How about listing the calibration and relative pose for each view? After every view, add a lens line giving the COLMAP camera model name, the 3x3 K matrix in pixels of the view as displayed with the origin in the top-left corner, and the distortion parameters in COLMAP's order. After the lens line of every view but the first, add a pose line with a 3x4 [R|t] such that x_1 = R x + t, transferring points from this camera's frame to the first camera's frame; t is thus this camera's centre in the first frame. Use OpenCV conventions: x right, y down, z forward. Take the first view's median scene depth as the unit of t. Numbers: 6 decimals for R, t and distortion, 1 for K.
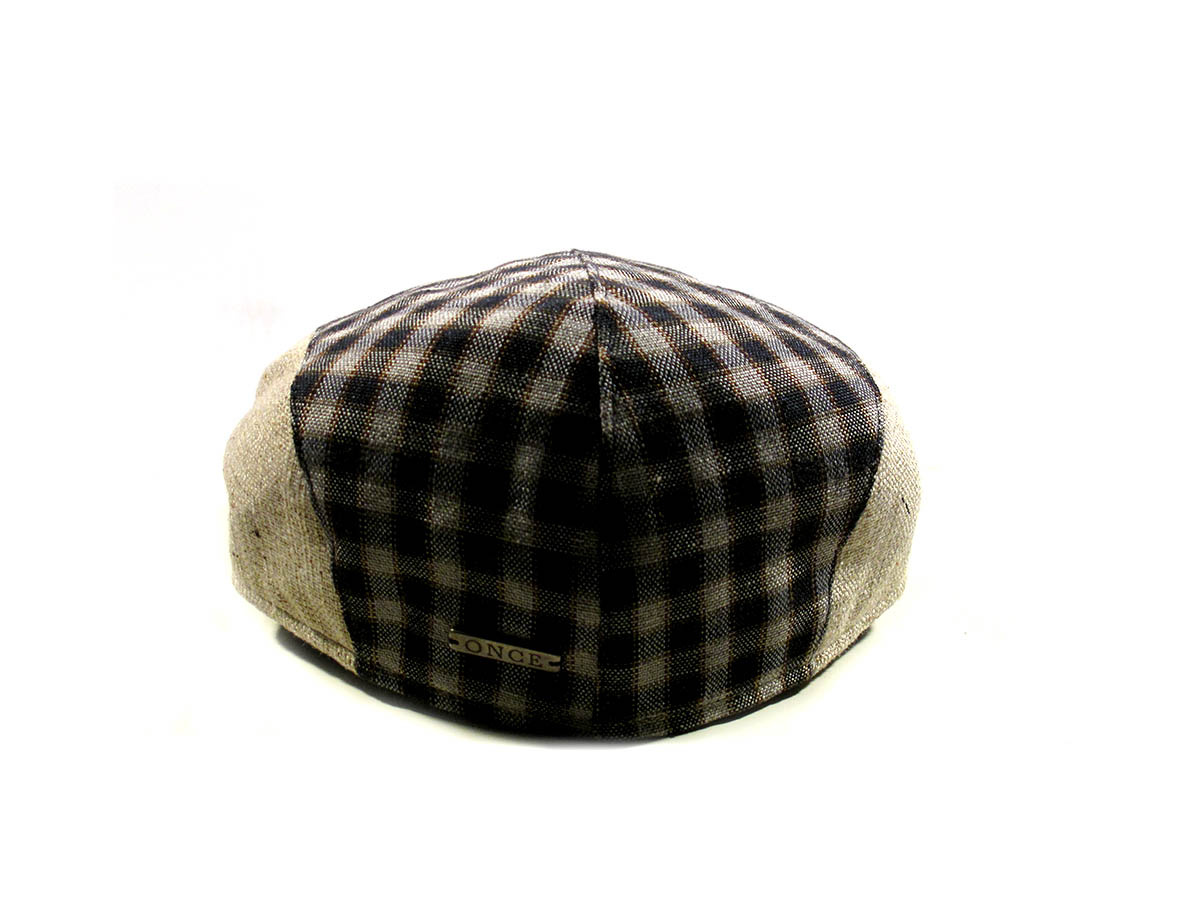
lens RADIAL K [[2231.8, 0, 600.0], [0, 2231.8, 449.9], [0, 0, 1]] dist [0.013646, 0.000000]
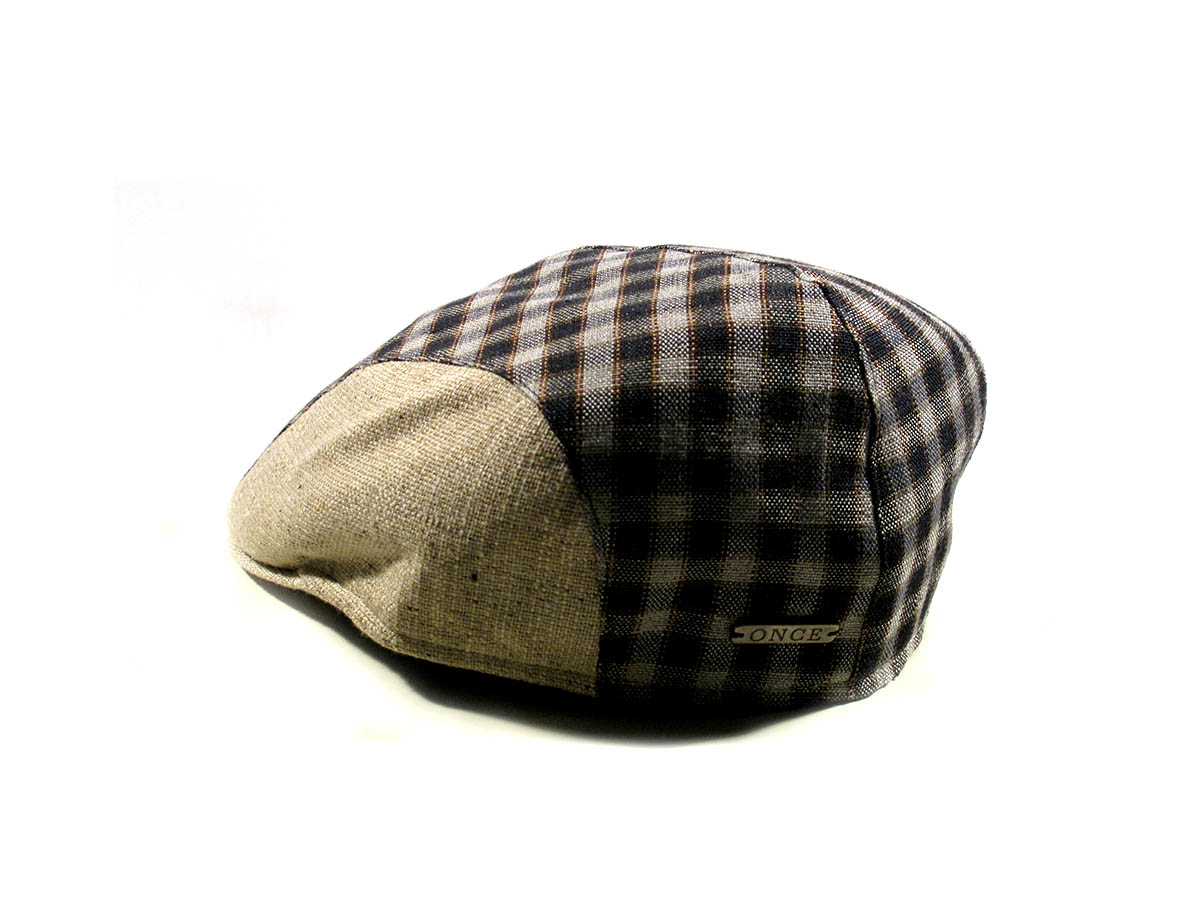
lens RADIAL K [[2231.8, 0, 599.8], [0, 2231.8, 450.5], [0, 0, 1]] dist [0.013646, 0.000000]
pose [[0.809060, -0.170043, 0.562590, -0.677529], [0.164678, 0.984476, 0.060736, -0.068916], [-0.564184, 0.043507, 0.824502, 0.200842]]
